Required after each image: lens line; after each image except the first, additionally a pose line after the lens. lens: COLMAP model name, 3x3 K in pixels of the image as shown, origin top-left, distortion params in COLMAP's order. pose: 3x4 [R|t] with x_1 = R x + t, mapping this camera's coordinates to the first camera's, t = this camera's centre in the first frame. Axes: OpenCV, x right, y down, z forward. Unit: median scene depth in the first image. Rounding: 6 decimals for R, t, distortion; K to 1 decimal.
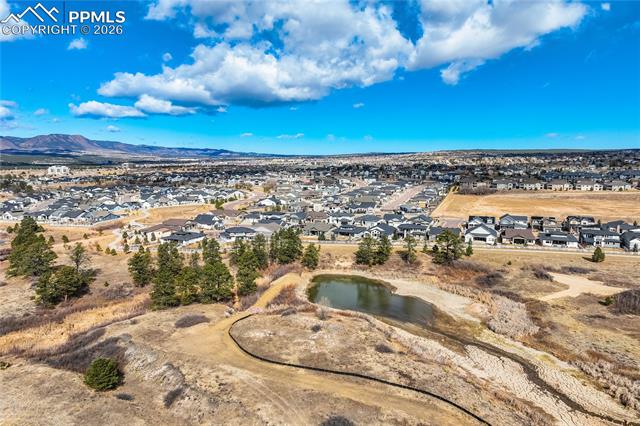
lens RADIAL K [[461.2, 0, 317.6], [0, 461.2, 213.3], [0, 0, 1]] dist [0.000193, 0.011959]
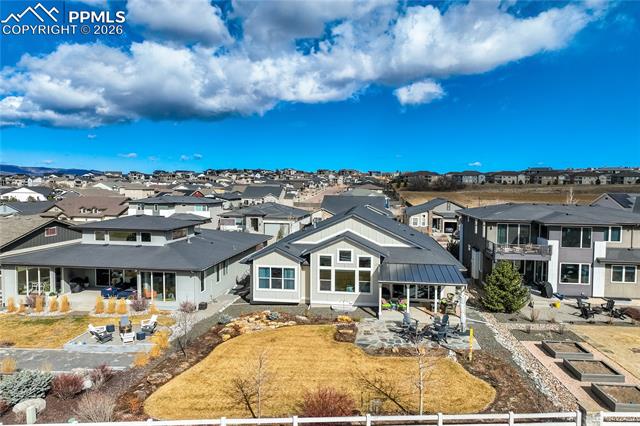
lens RADIAL K [[461.2, 0, 317.6], [0, 461.2, 213.3], [0, 0, 1]] dist [0.000193, 0.011959]
pose [[0.972369, -0.012729, 0.233104, 0.045481], [0.025703, 0.998279, -0.052705, 0.018065], [-0.232032, 0.057241, 0.971023, 0.451099]]
